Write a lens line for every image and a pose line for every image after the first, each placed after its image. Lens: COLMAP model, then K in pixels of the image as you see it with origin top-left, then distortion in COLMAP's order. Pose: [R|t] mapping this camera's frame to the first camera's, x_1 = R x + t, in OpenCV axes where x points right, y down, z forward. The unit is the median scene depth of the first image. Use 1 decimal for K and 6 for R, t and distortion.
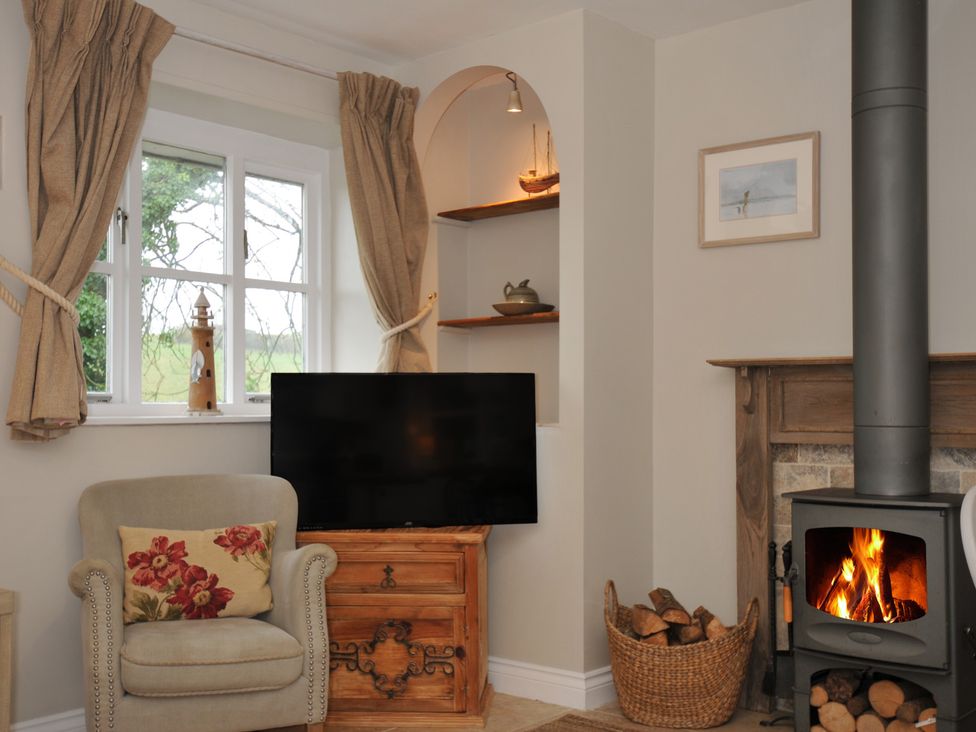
lens RADIAL K [[1099.9, 0, 495.1], [0, 1099.9, 379.4], [0, 0, 1]] dist [0.038198, 0.009029]
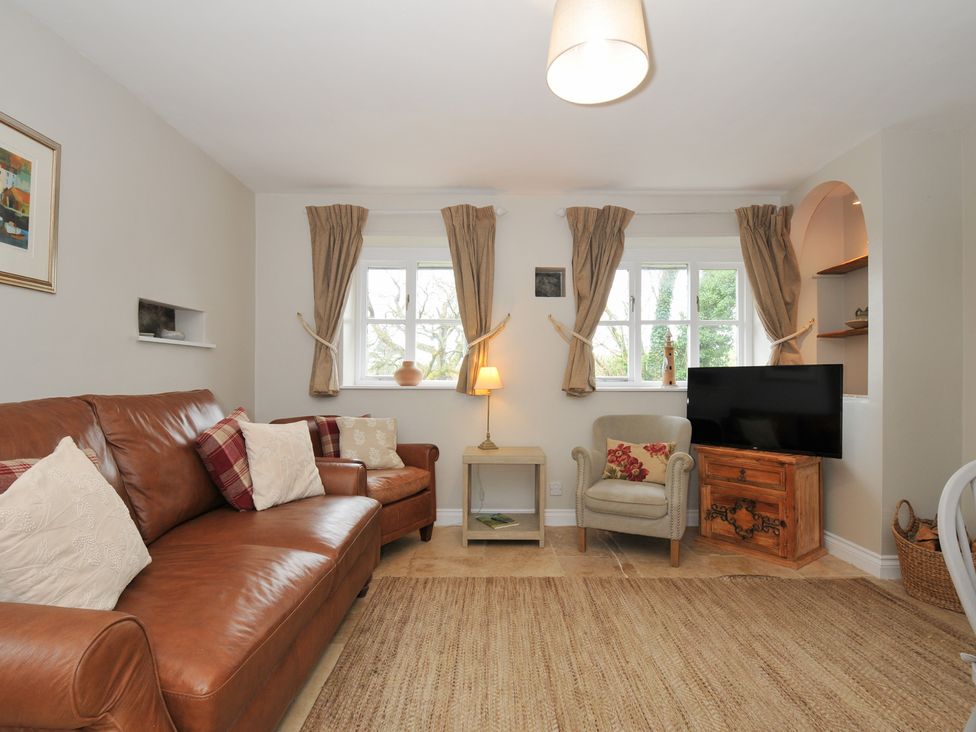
lens RADIAL K [[480.8, 0, 497.1], [0, 480.8, 378.3], [0, 0, 1]] dist [0.019131, -0.028873]
pose [[0.644578, -0.000473, -0.764538, 0.261030], [0.015757, 0.999796, 0.012666, -0.002526], [0.764376, -0.020211, 0.644454, 0.155563]]
